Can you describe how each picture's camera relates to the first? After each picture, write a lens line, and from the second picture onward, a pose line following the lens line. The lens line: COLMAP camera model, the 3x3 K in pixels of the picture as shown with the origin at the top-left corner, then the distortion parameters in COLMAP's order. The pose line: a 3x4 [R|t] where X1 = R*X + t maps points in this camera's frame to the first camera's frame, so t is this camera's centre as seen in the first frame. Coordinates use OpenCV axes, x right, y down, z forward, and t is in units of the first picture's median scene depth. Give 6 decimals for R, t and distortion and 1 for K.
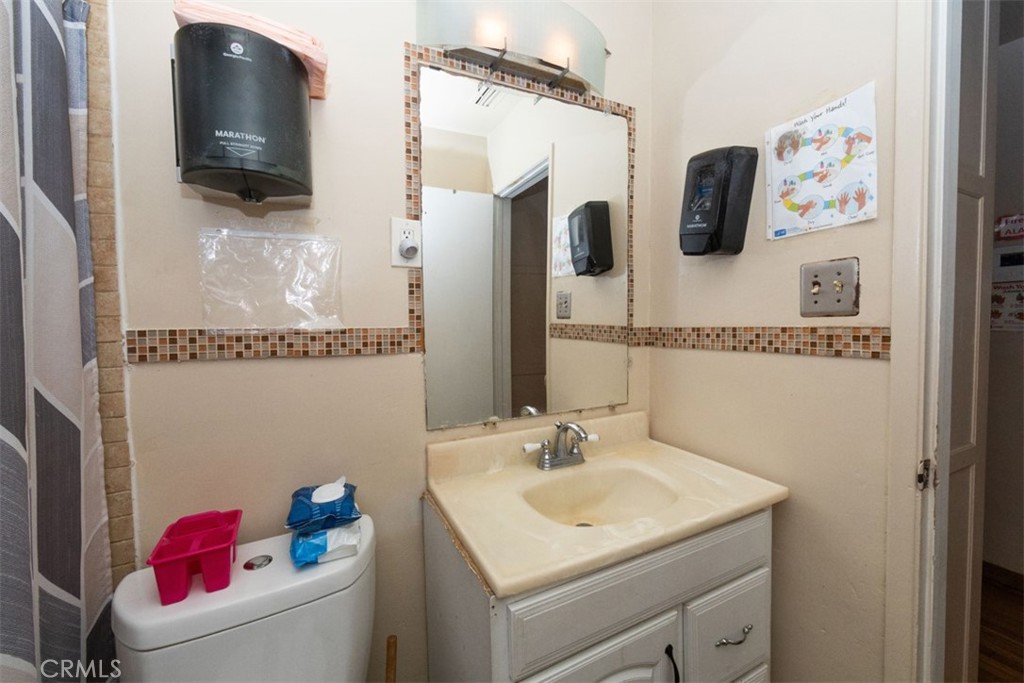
lens RADIAL K [[395.9, 0, 508.3], [0, 395.9, 339.9], [0, 0, 1]] dist [-0.000494, -0.000129]
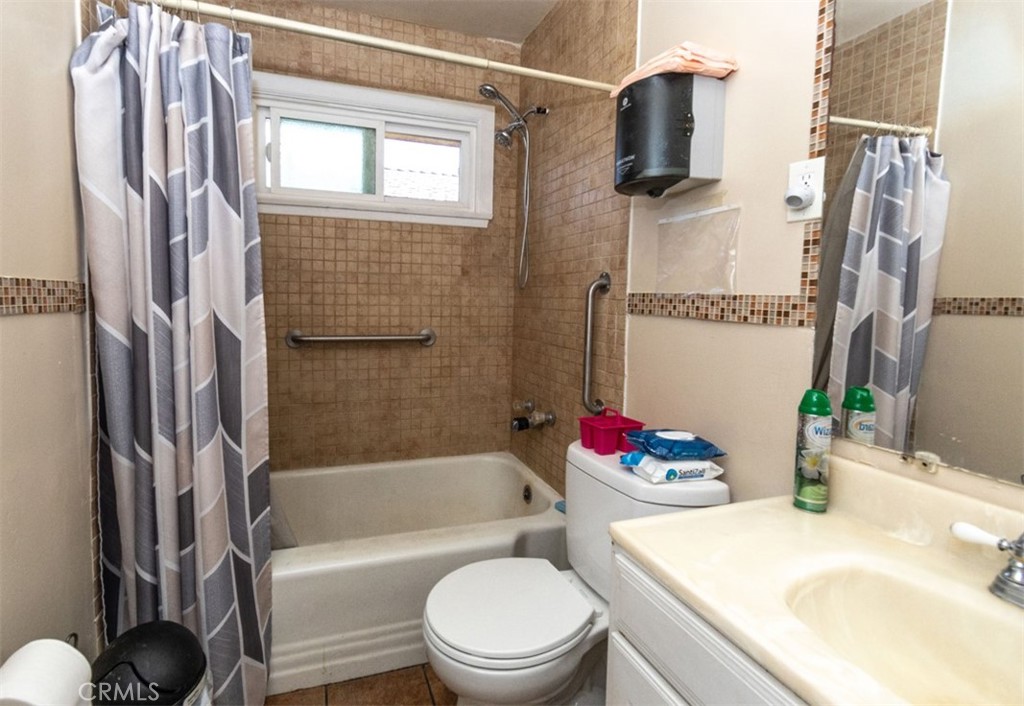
lens RADIAL K [[550.7, 0, 509.8], [0, 550.7, 338.4], [0, 0, 1]] dist [-0.001052, -0.000454]
pose [[-0.101252, 0.086891, -0.991059, 1.072840], [-0.056552, 0.994065, 0.092932, -0.016617], [0.993252, 0.065456, -0.095737, 0.601756]]
